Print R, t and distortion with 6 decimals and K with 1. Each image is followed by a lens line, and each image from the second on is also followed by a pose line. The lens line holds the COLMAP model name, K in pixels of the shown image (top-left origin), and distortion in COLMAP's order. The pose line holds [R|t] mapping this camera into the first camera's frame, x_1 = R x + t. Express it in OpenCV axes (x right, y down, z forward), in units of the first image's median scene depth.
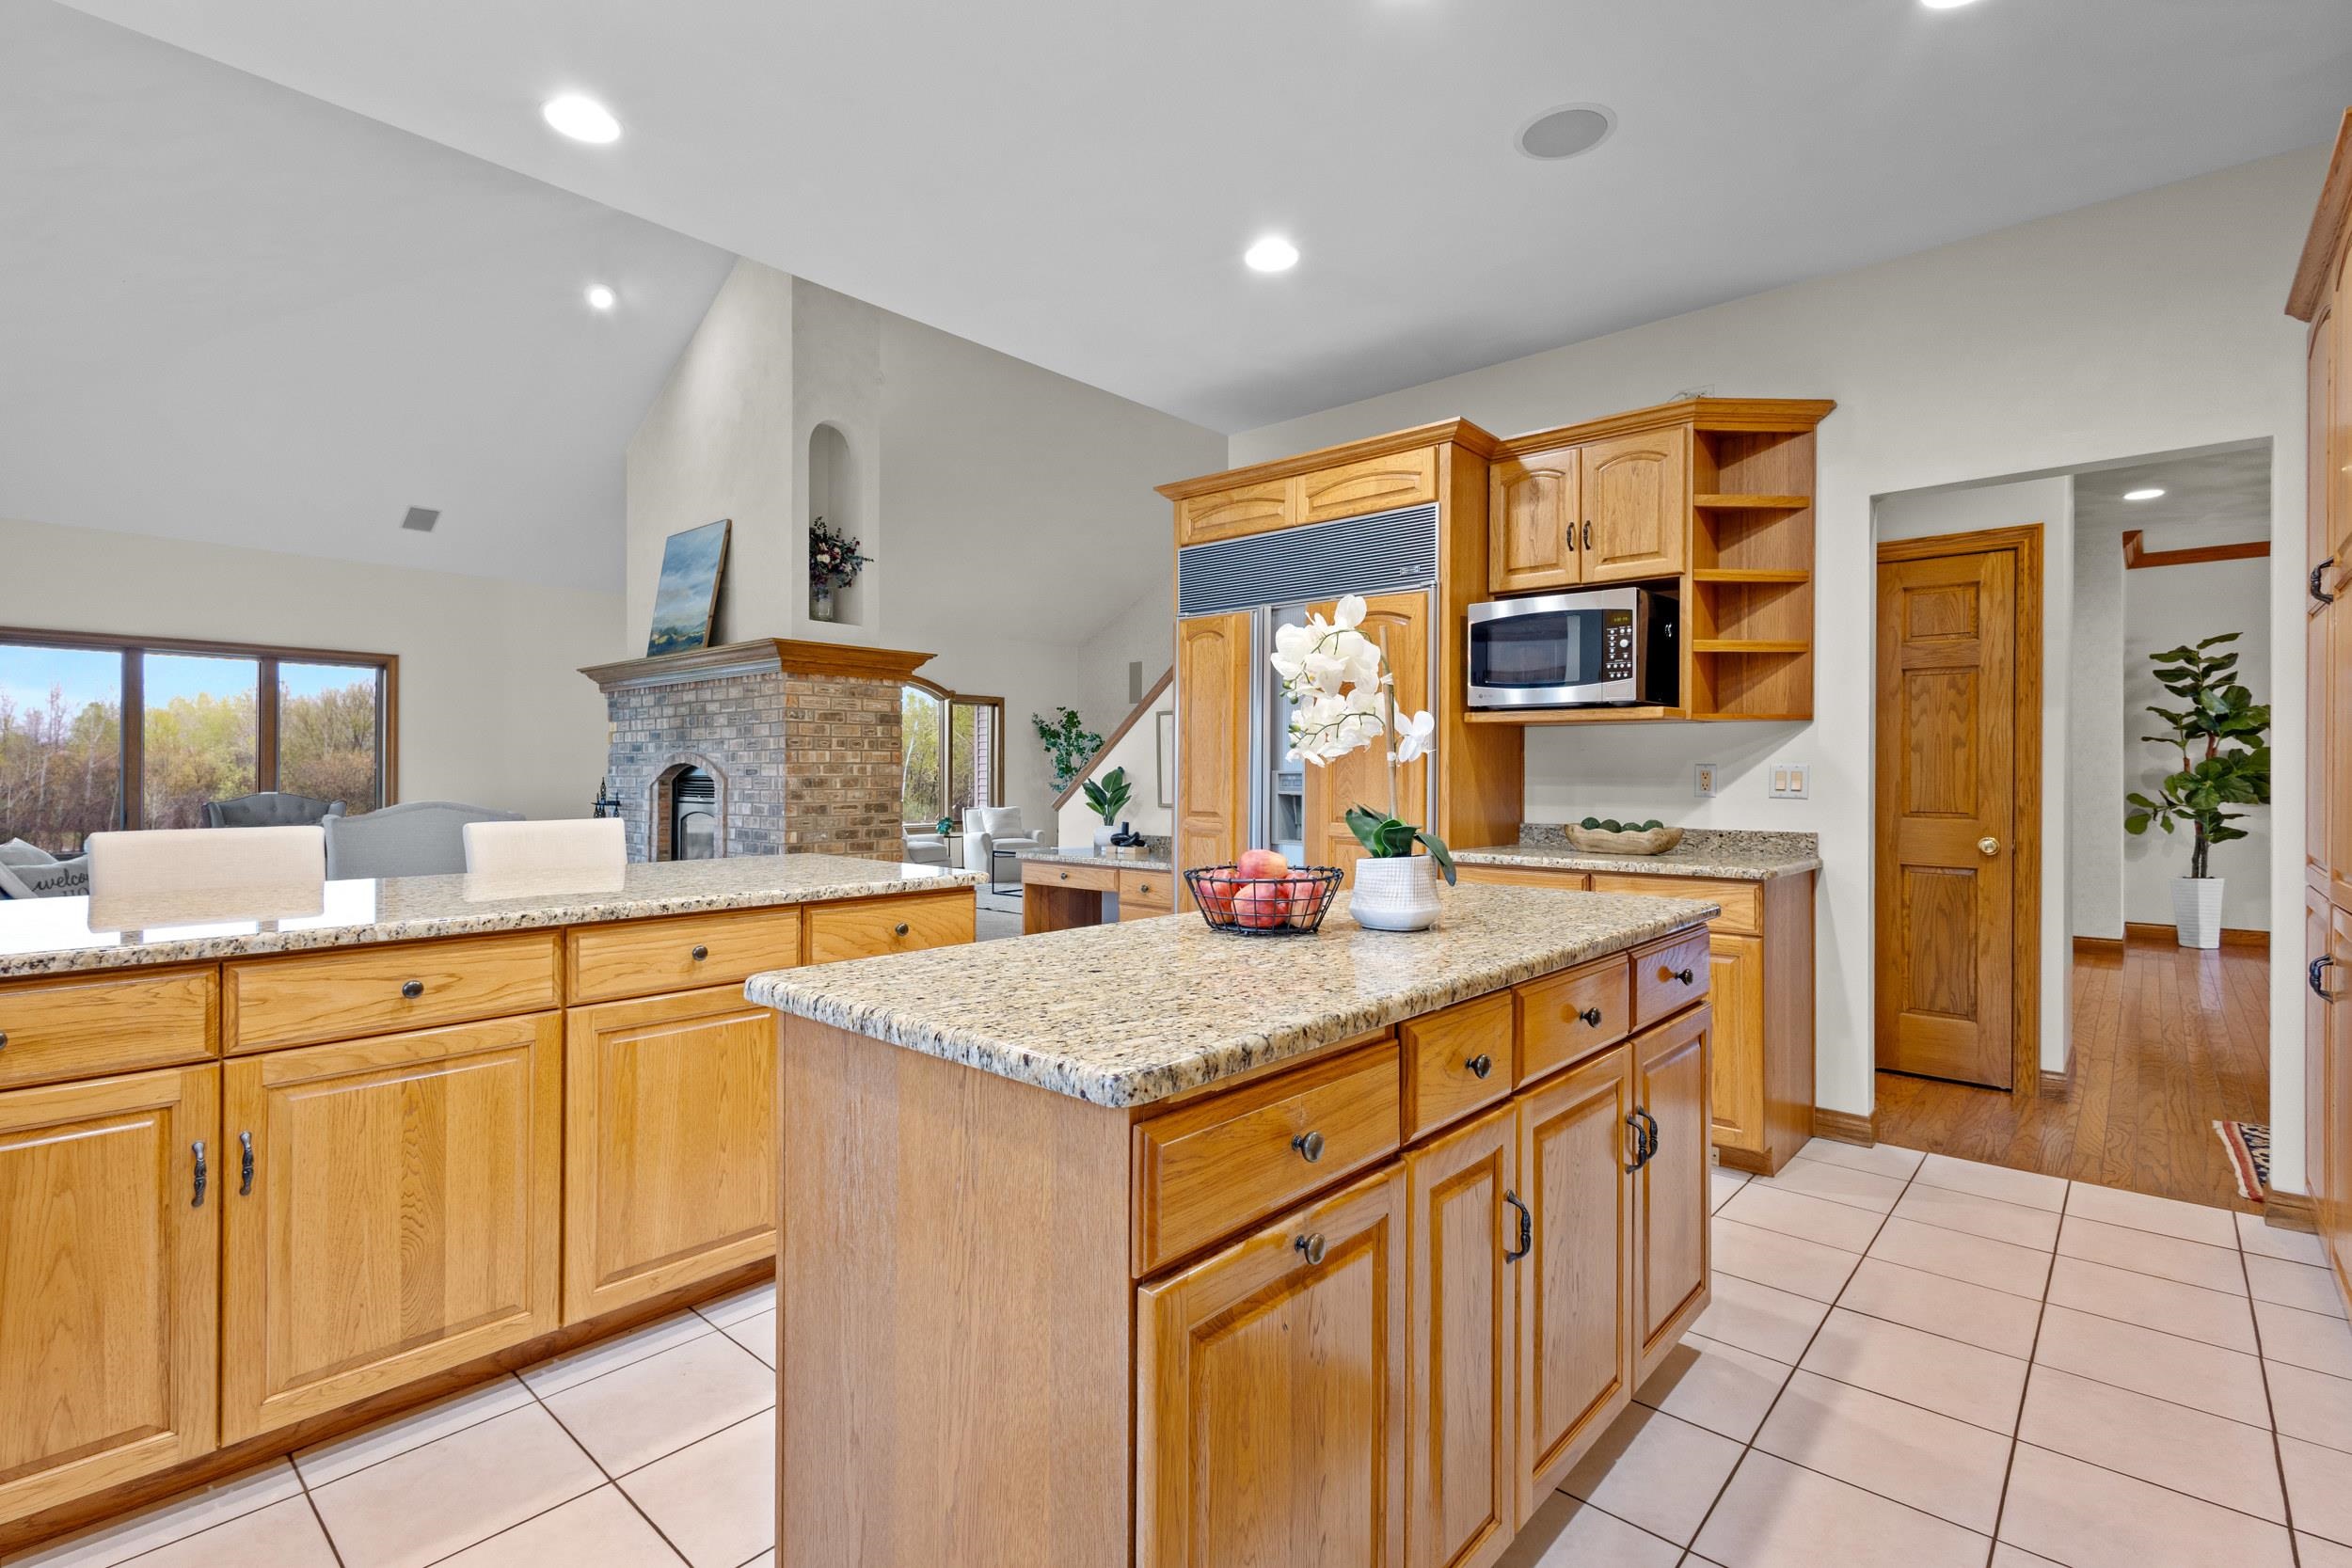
lens RADIAL K [[1085.5, 0, 1187.1], [0, 1085.5, 773.3], [0, 0, 1]] dist [0.001251, -0.000243]
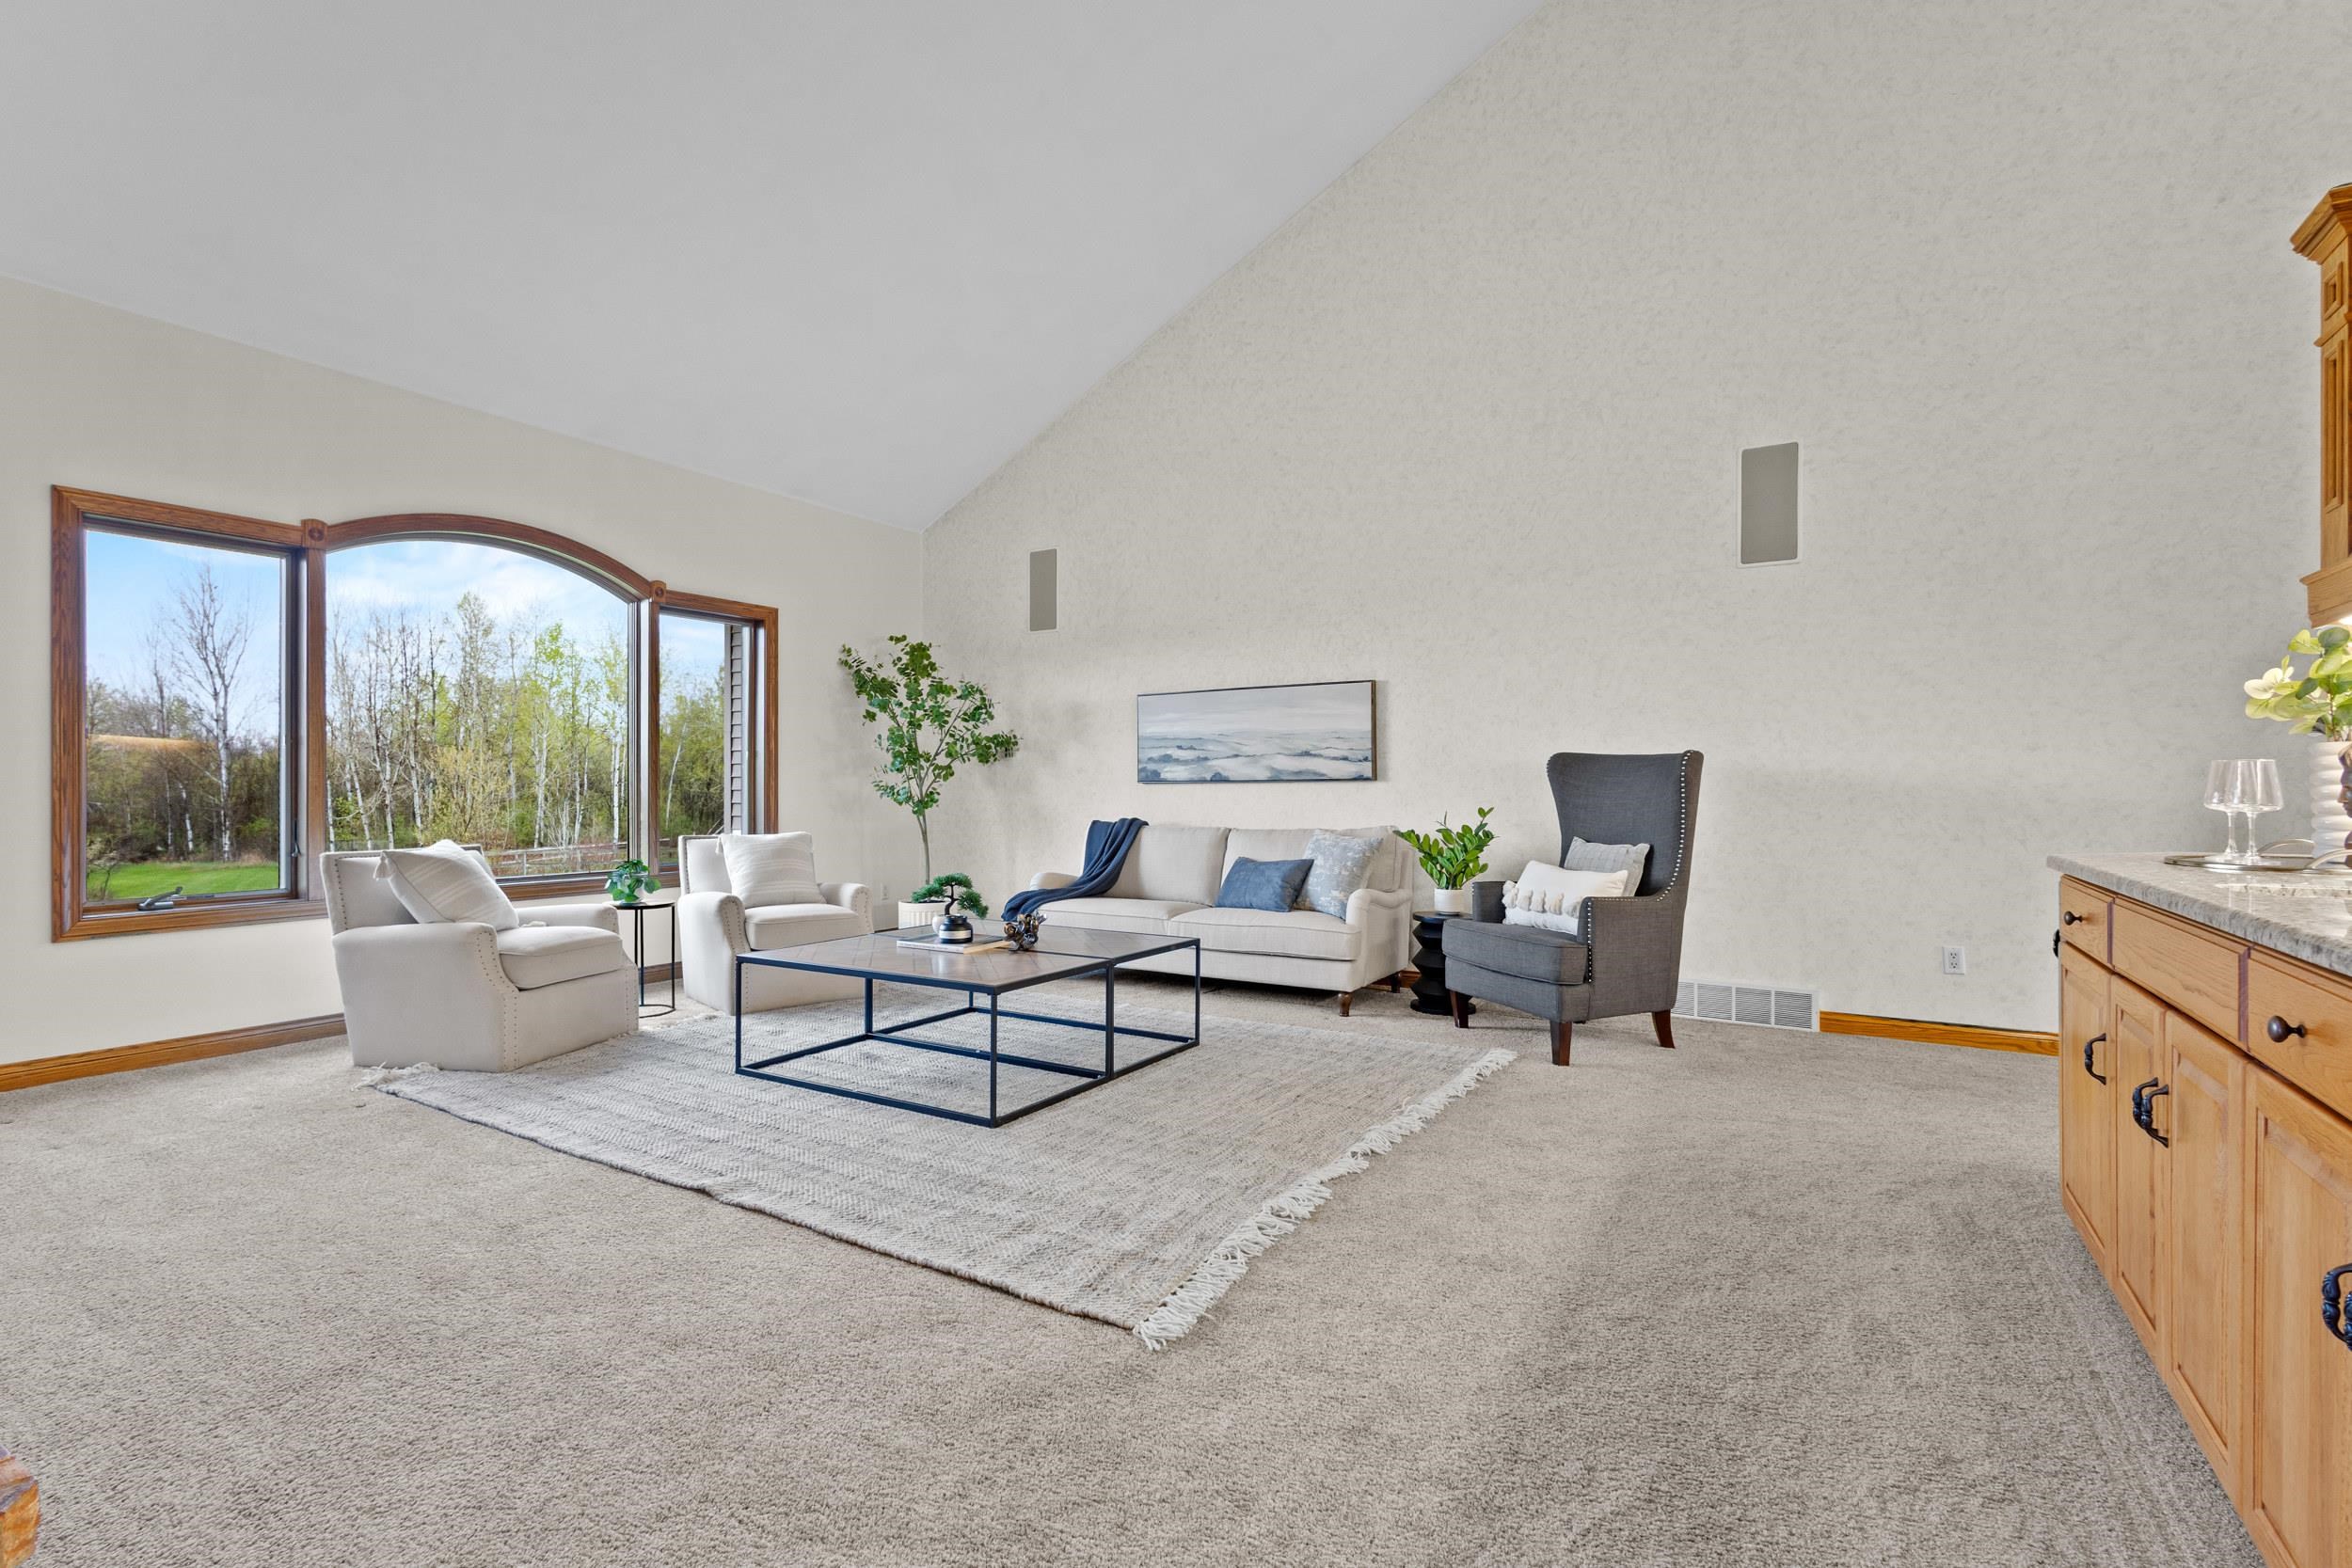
lens RADIAL K [[1057.6, 0, 1176.0], [0, 1057.6, 784.0], [0, 0, 1]] dist [0.015926, -0.000235]
pose [[0.985175, -0.002148, 0.171540, -0.075514], [0.002223, 0.999997, -0.000245, 0.010021], [-0.171539, 0.000623, 0.985177, 0.507003]]
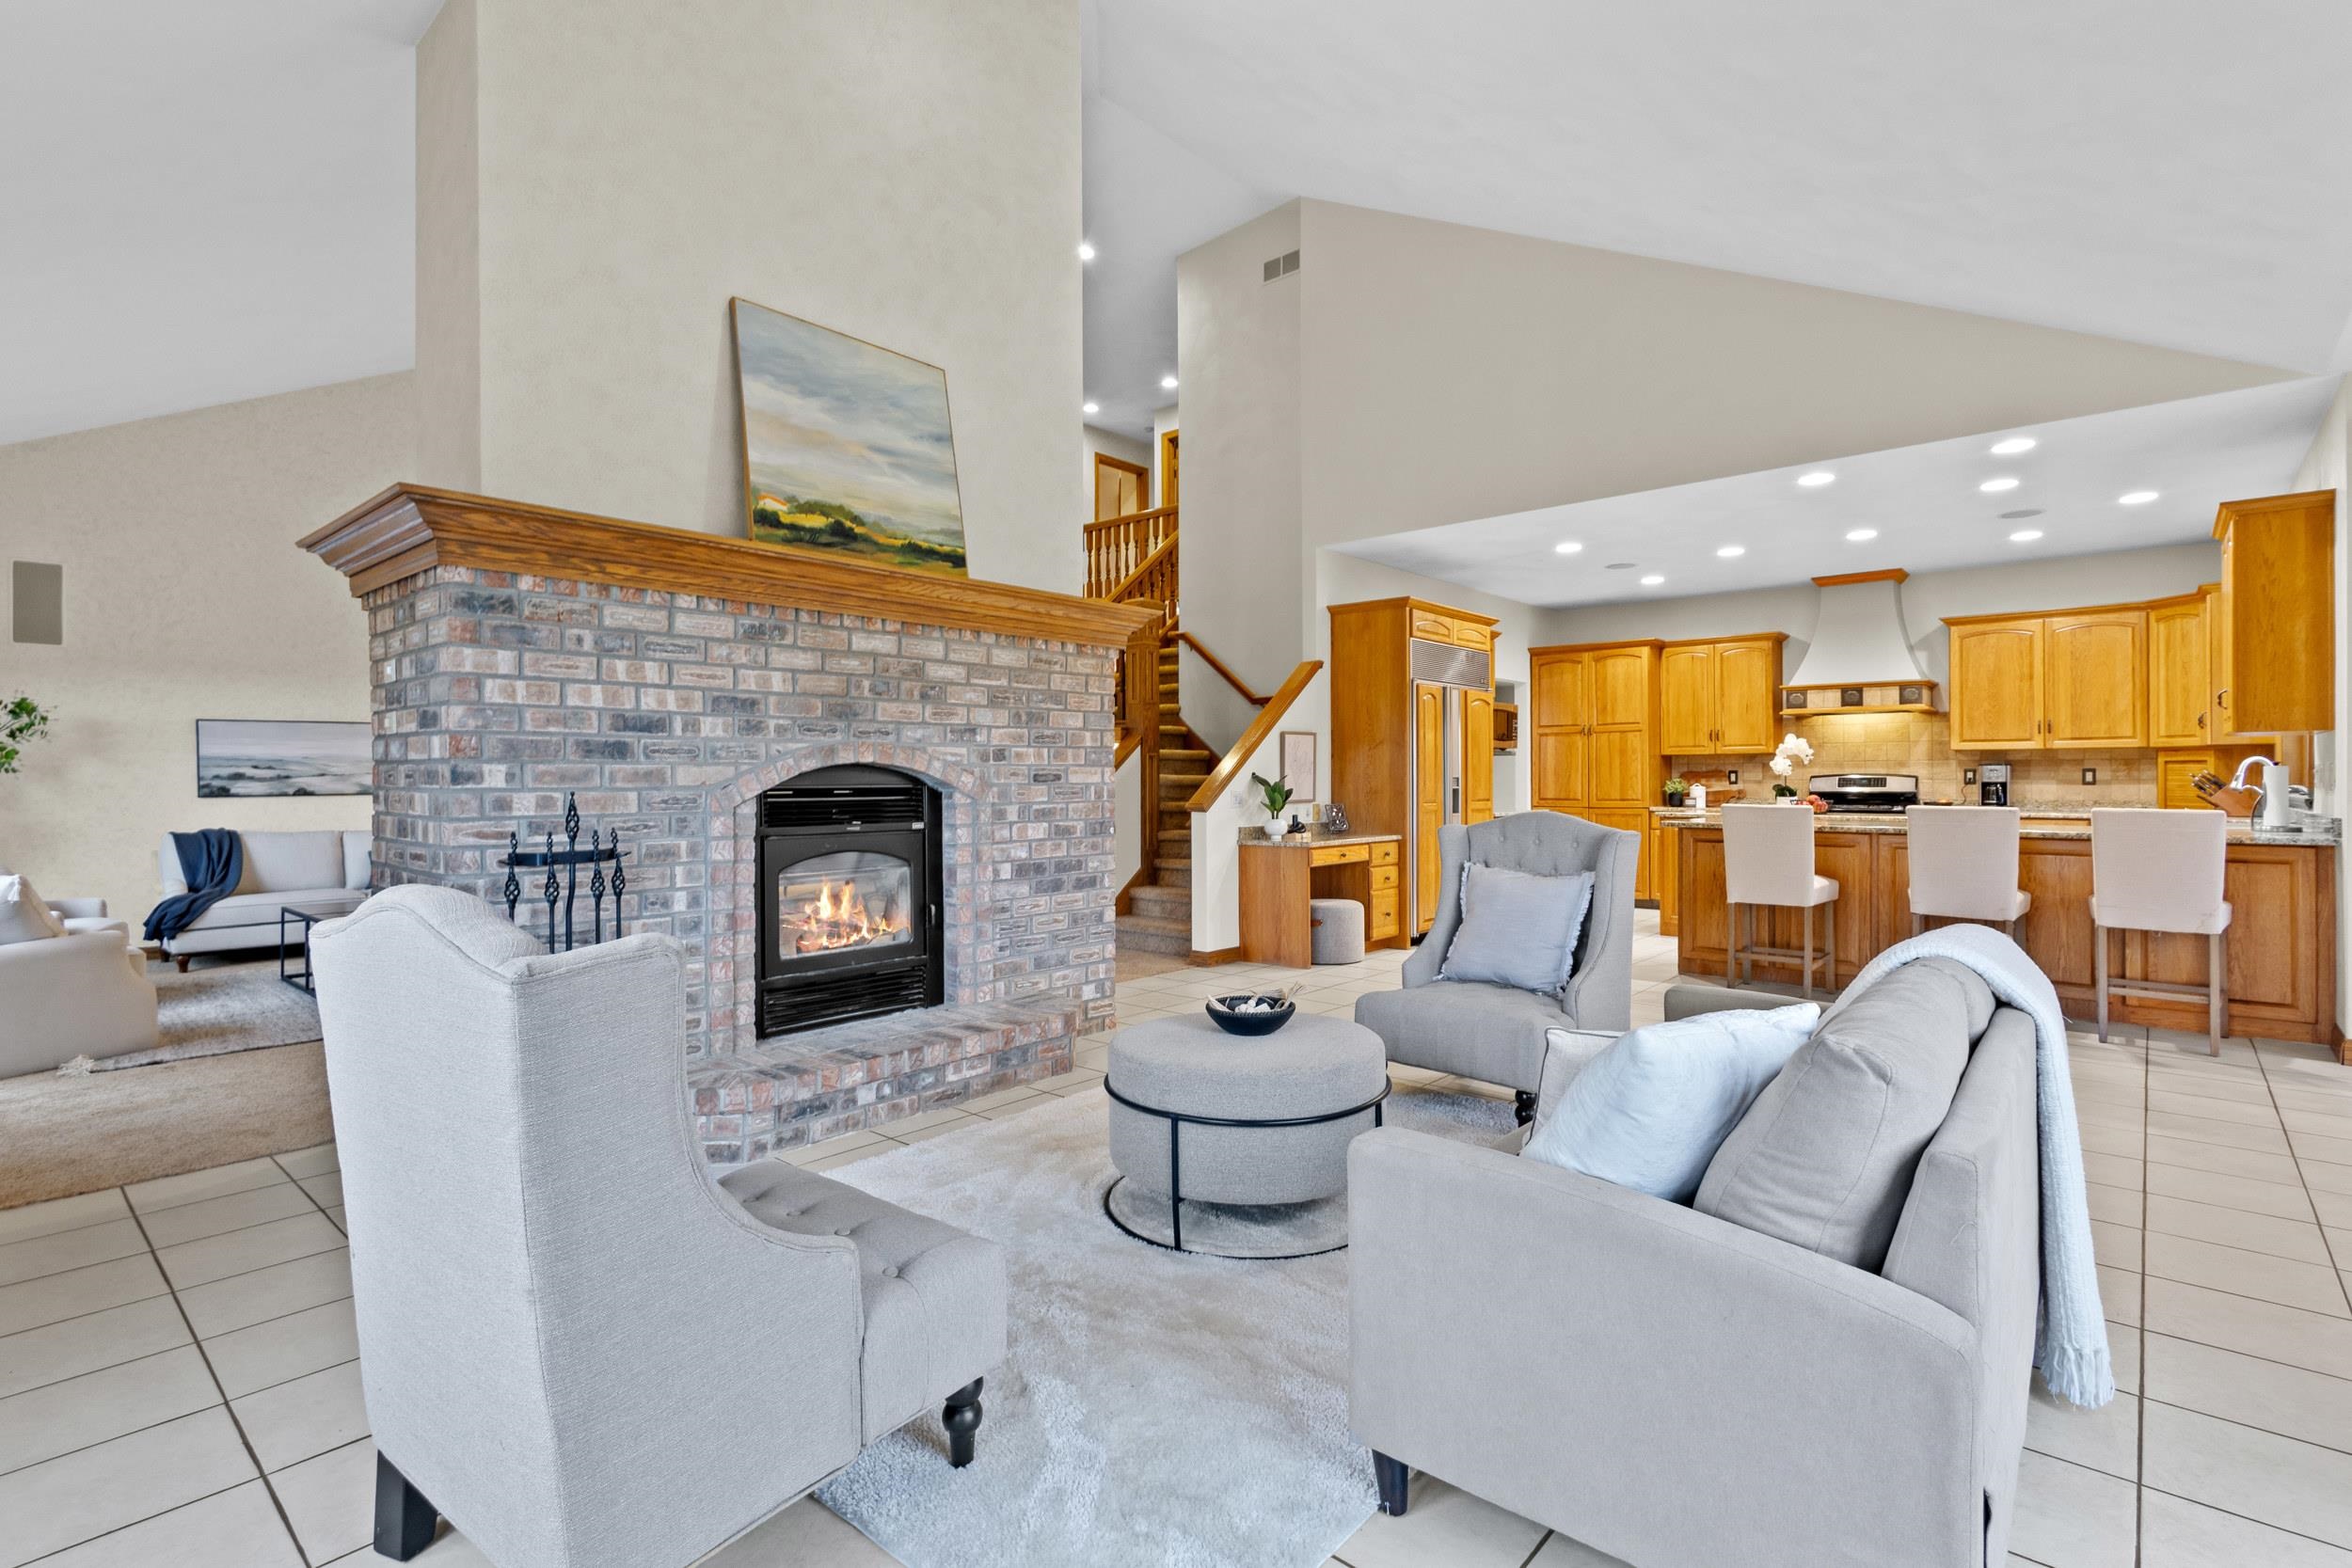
lens RADIAL K [[1104.7, 0, 1175.7], [0, 1104.7, 772.5], [0, 0, 1]] dist [0.016123, -0.000228]
pose [[0.004552, 0.002155, 0.999987, -0.580435], [0.000830, 0.999997, -0.002158, -0.001489], [-0.999989, 0.000840, 0.004550, 0.475686]]
